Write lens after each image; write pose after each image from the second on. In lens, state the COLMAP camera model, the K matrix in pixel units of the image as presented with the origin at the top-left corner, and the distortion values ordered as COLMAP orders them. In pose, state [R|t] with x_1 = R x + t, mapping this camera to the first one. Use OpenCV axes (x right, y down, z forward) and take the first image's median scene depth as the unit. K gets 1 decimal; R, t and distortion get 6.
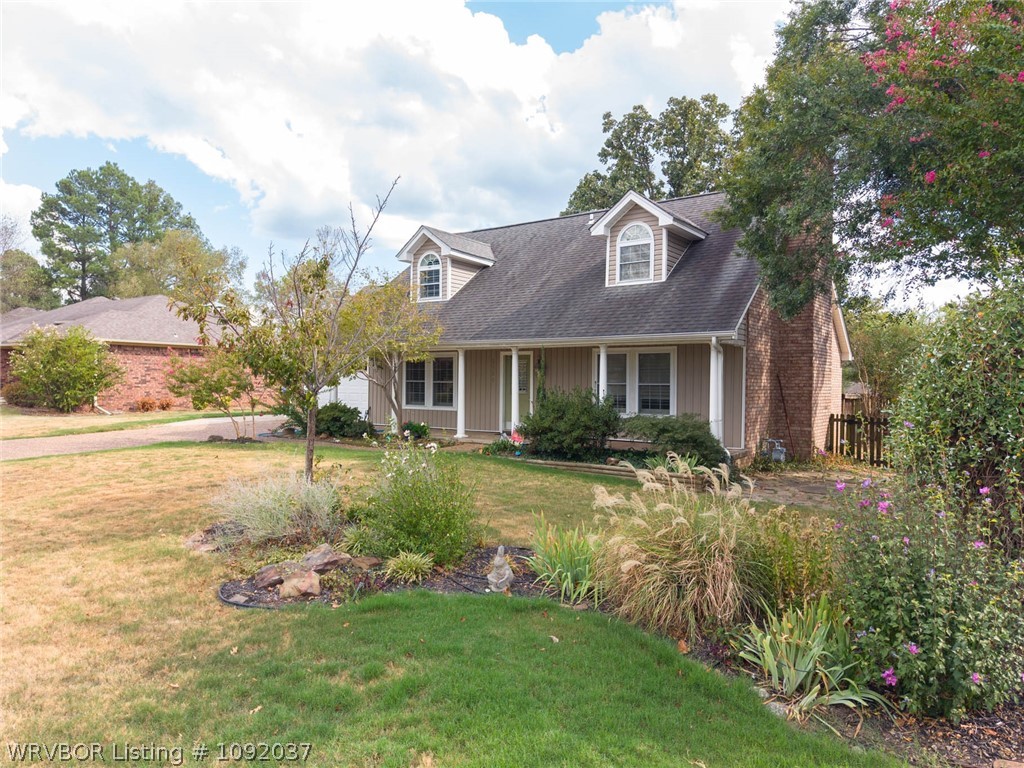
lens RADIAL K [[705.0, 0, 512.0], [0, 705.0, 384.0], [0, 0, 1]] dist [-0.001194, -0.008724]
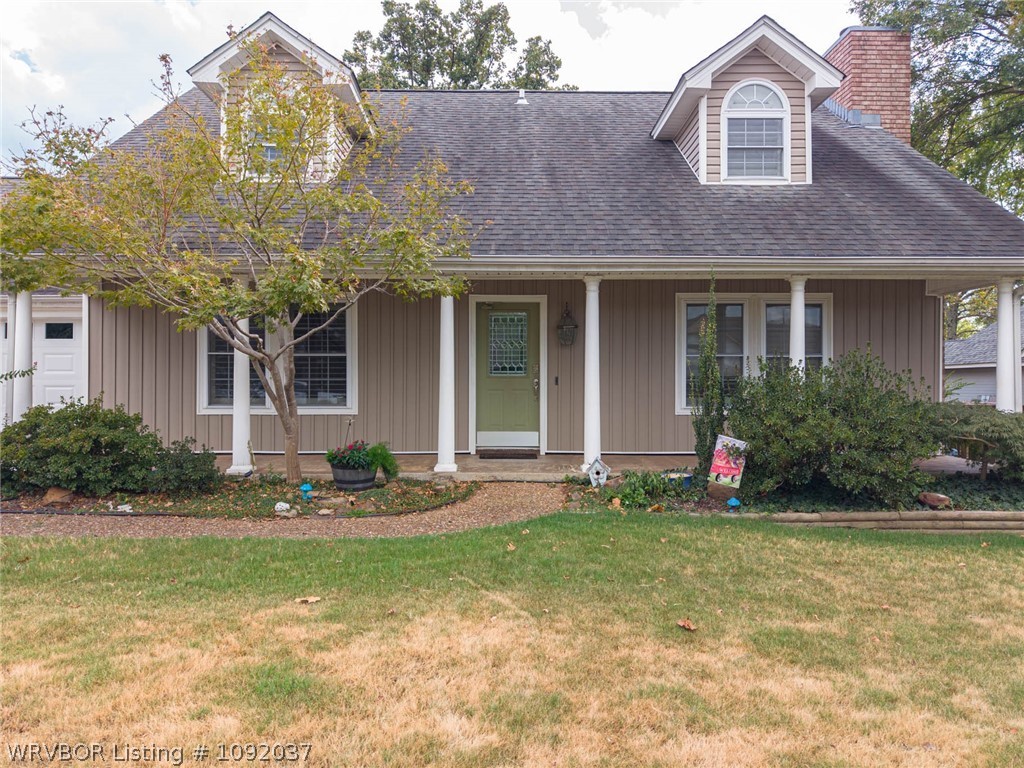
lens RADIAL K [[681.4, 0, 512.0], [0, 681.4, 384.0], [0, 0, 1]] dist [0.010709, -0.003611]
pose [[0.797498, -0.008893, 0.603256, -0.313041], [0.007682, 0.999960, 0.004585, 0.018407], [-0.603273, 0.000977, 0.797534, 0.632096]]
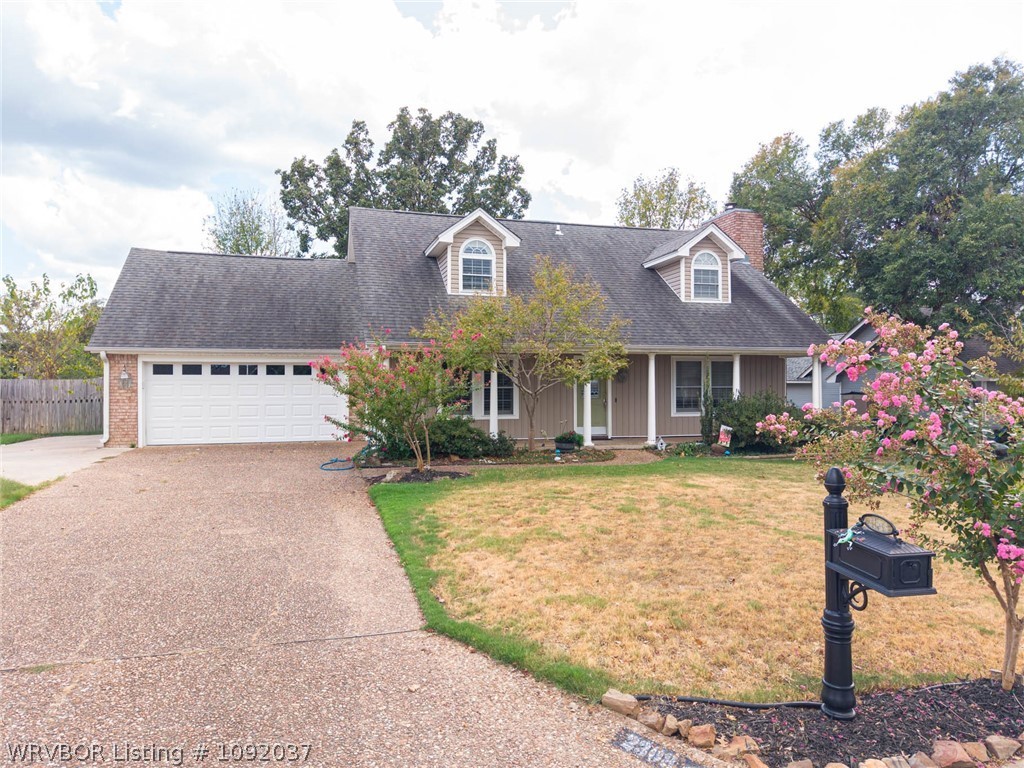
lens RADIAL K [[691.0, 0, 505.1], [0, 691.0, 378.2], [0, 0, 1]] dist [0.008678, -0.000730]
pose [[0.612361, -0.001209, 0.790577, -0.899241], [0.009414, 0.999939, -0.005762, -0.010464], [-0.790522, 0.010970, 0.612336, 0.526219]]
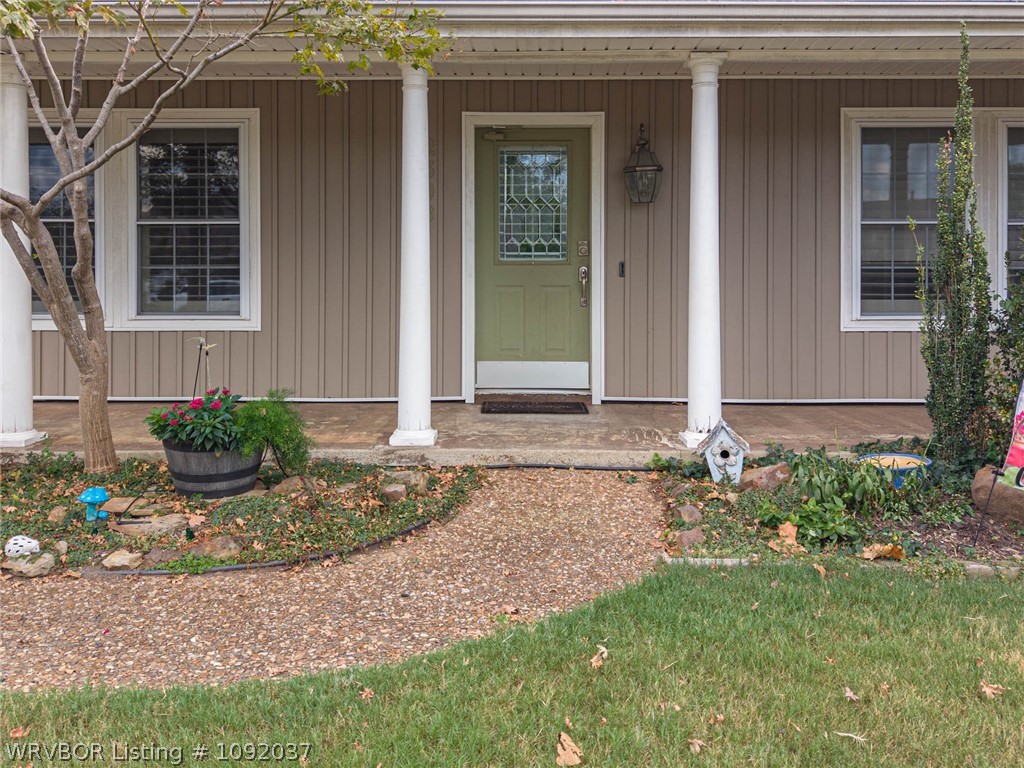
lens RADIAL K [[845.8, 0, 514.3], [0, 845.8, 291.2], [0, 0, 1]] dist [-0.006084, -0.007330]
pose [[0.806662, -0.011081, 0.590910, -0.214666], [0.008484, 0.999938, 0.007170, 0.025110], [-0.590953, -0.000771, 0.806706, 0.771732]]
